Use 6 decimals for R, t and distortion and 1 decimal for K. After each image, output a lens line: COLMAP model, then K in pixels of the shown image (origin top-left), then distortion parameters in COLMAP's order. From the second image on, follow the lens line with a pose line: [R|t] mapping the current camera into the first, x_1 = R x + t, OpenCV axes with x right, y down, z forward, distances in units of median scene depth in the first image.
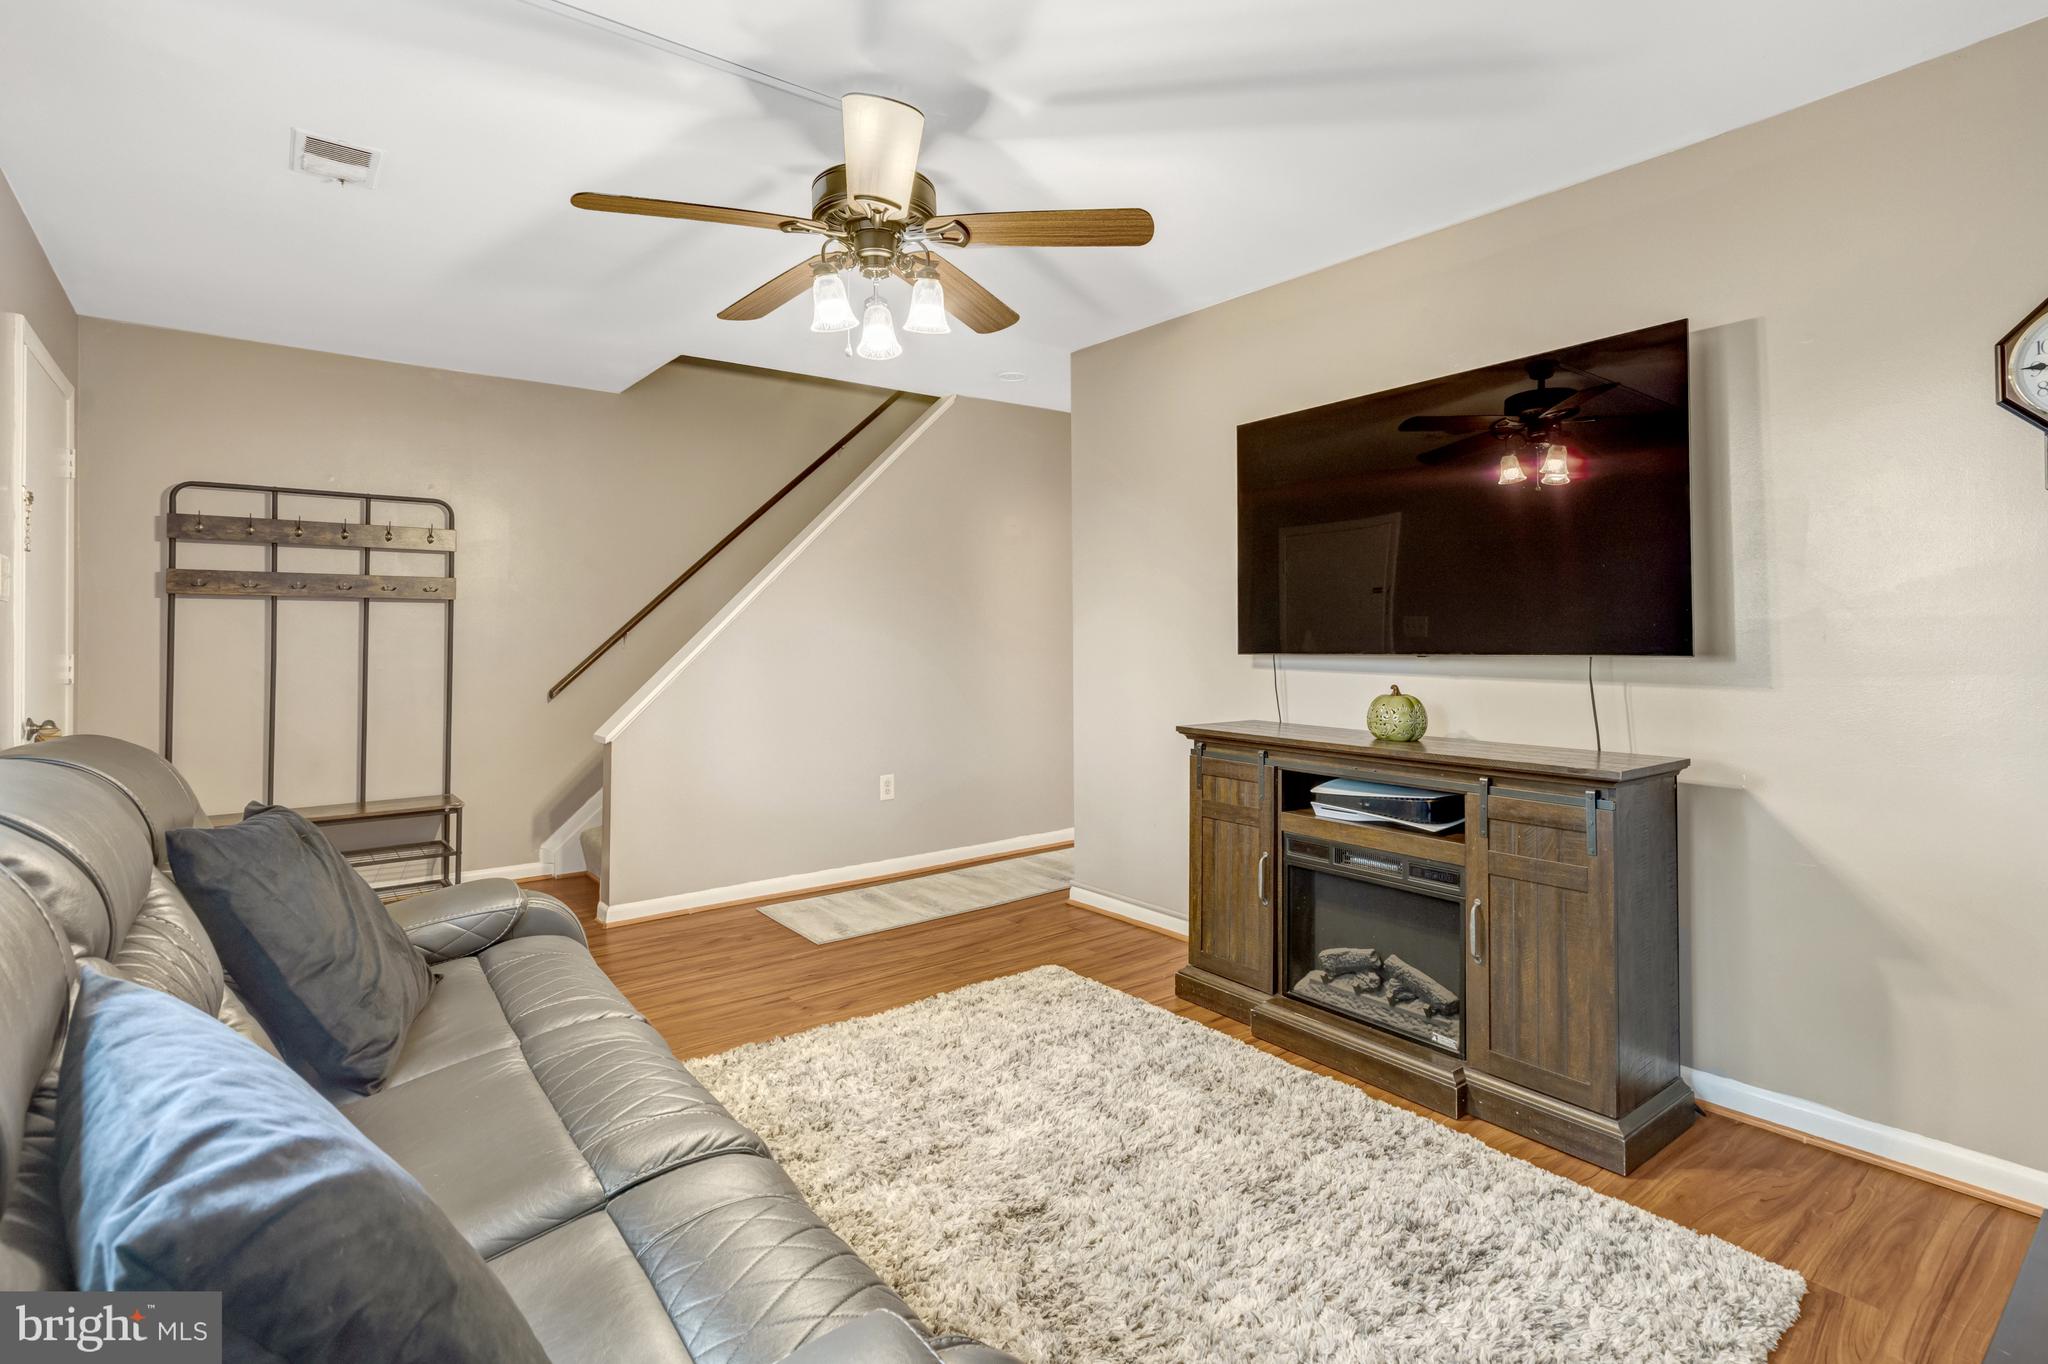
lens RADIAL K [[991.8, 0, 1026.9], [0, 991.8, 636.1], [0, 0, 1]] dist [0.001605, 0.000409]
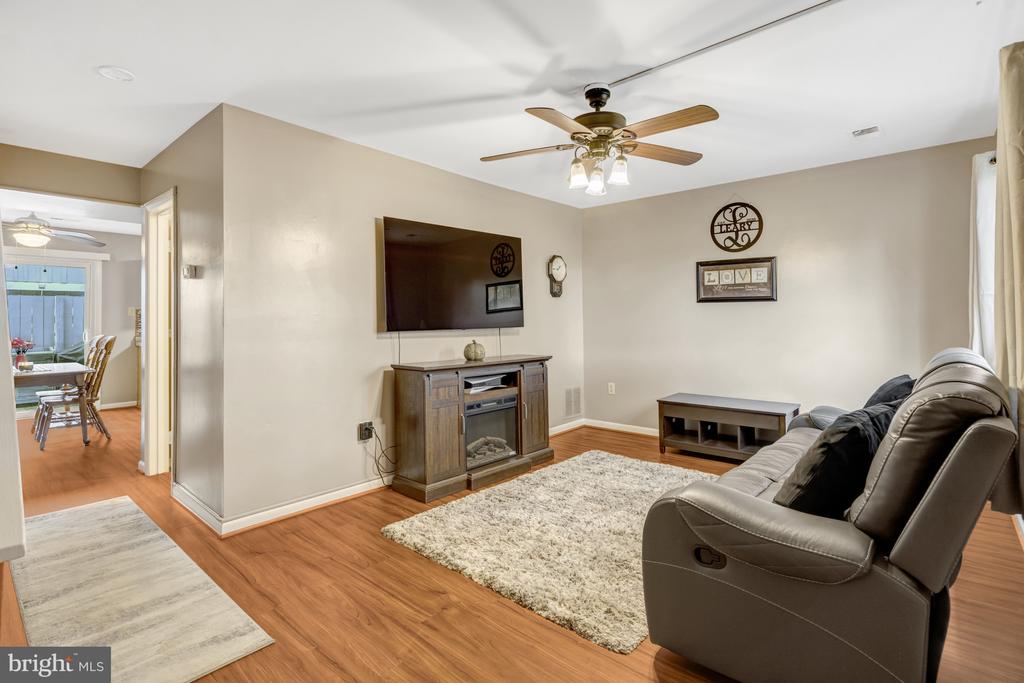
lens RADIAL K [[495.9, 0, 513.5], [0, 495.9, 318.5], [0, 0, 1]] dist [0.001605, 0.000409]
pose [[-0.175367, -0.005953, 0.984485, -0.905542], [0.002727, 0.999975, 0.006533, -0.017185], [-0.984499, 0.003830, -0.175346, 1.040554]]
